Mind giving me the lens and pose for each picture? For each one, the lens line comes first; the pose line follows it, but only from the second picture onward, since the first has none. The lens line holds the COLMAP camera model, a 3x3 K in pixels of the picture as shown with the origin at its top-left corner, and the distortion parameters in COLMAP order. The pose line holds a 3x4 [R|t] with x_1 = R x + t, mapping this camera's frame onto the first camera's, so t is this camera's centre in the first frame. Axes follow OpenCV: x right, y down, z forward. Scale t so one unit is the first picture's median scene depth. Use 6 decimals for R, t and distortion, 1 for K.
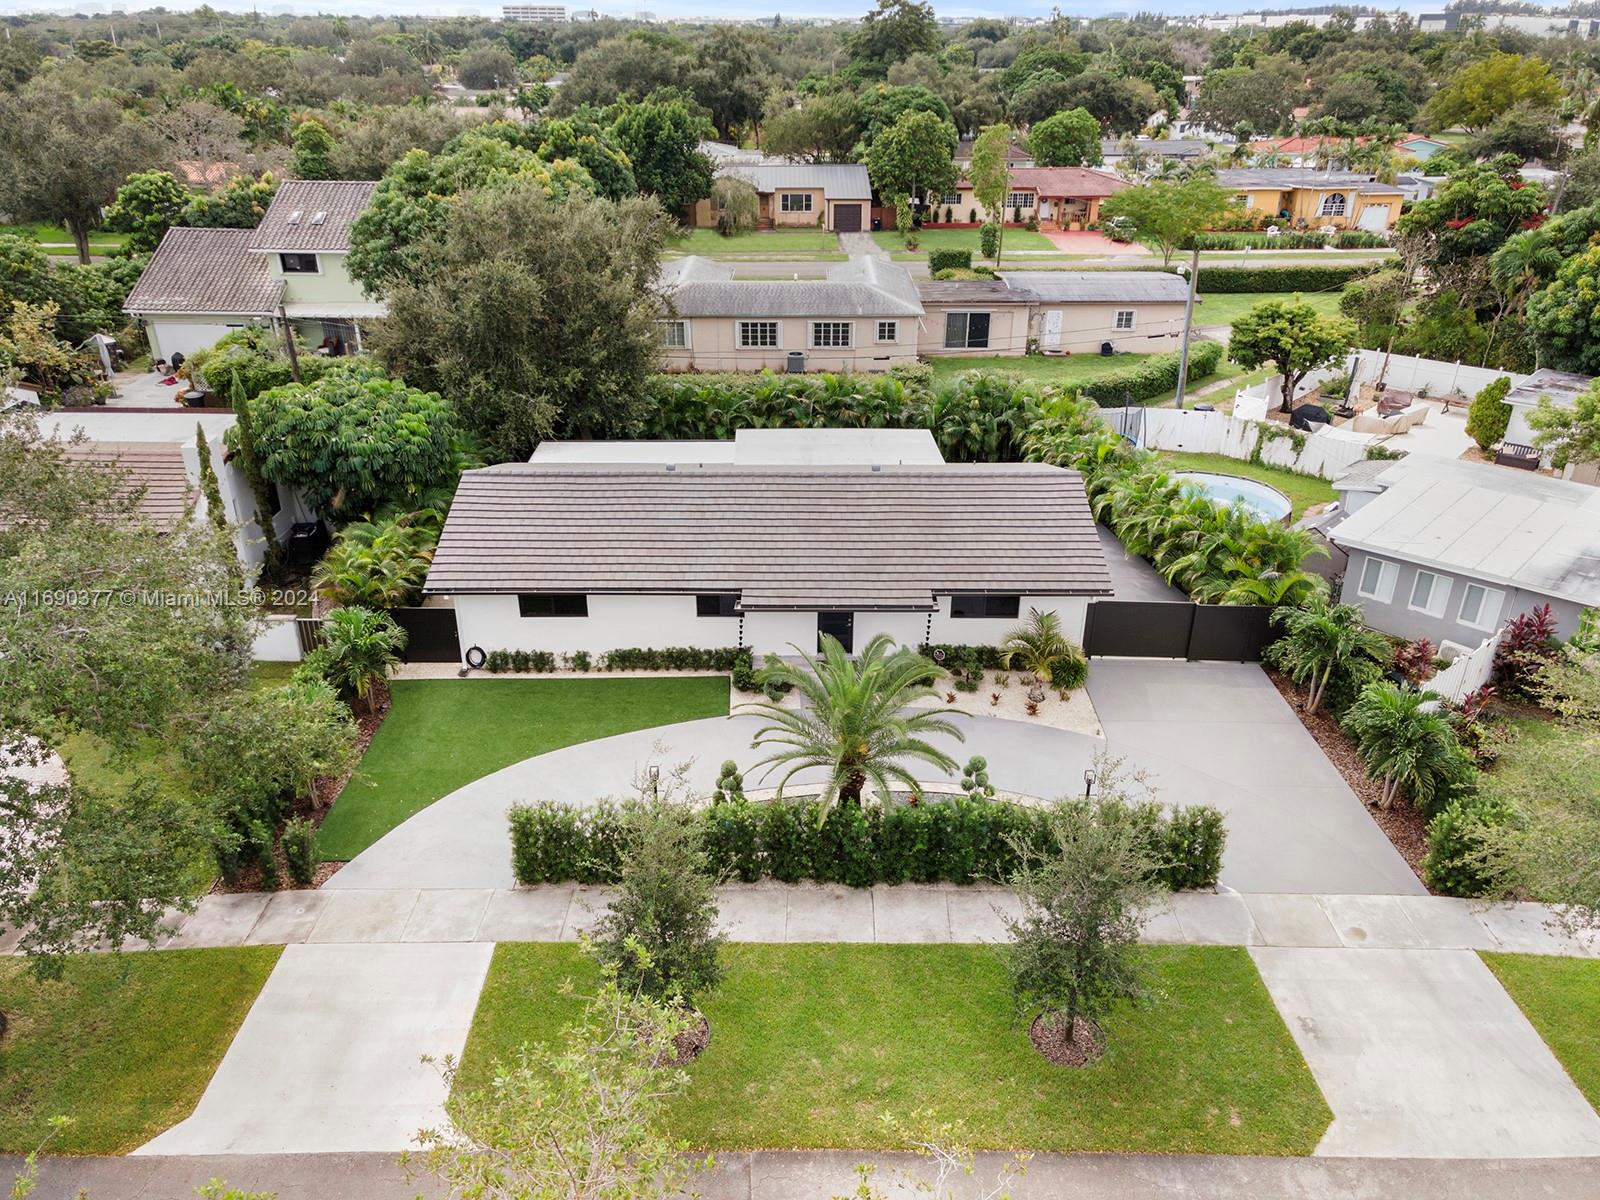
lens RADIAL K [[1150.7, 0, 803.2], [0, 1150.7, 593.5], [0, 0, 1]] dist [0.011085, 0.071970]
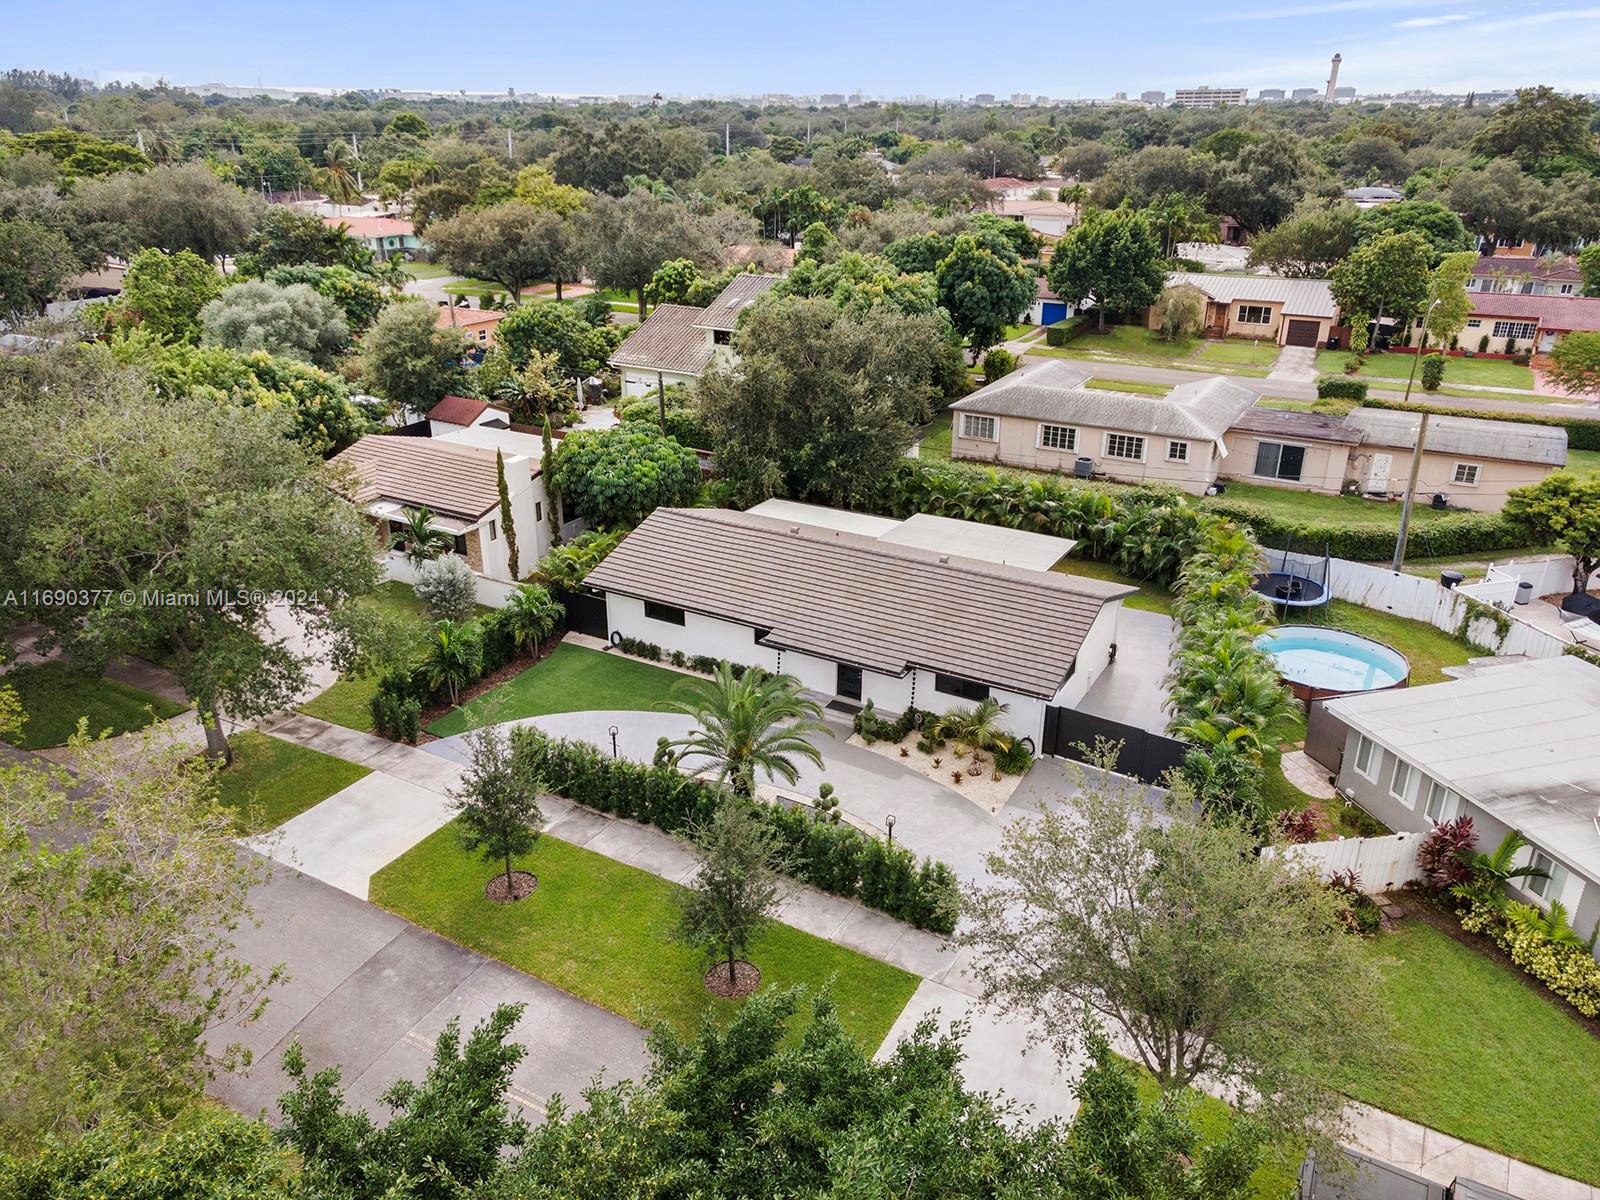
lens RADIAL K [[1150.7, 0, 803.2], [0, 1150.7, 593.5], [0, 0, 1]] dist [0.011085, 0.071970]
pose [[0.868226, 0.194816, -0.456324, 0.280457], [-0.221379, 0.975176, -0.004881, -0.021500], [0.444045, 0.105258, 0.889801, -0.067418]]
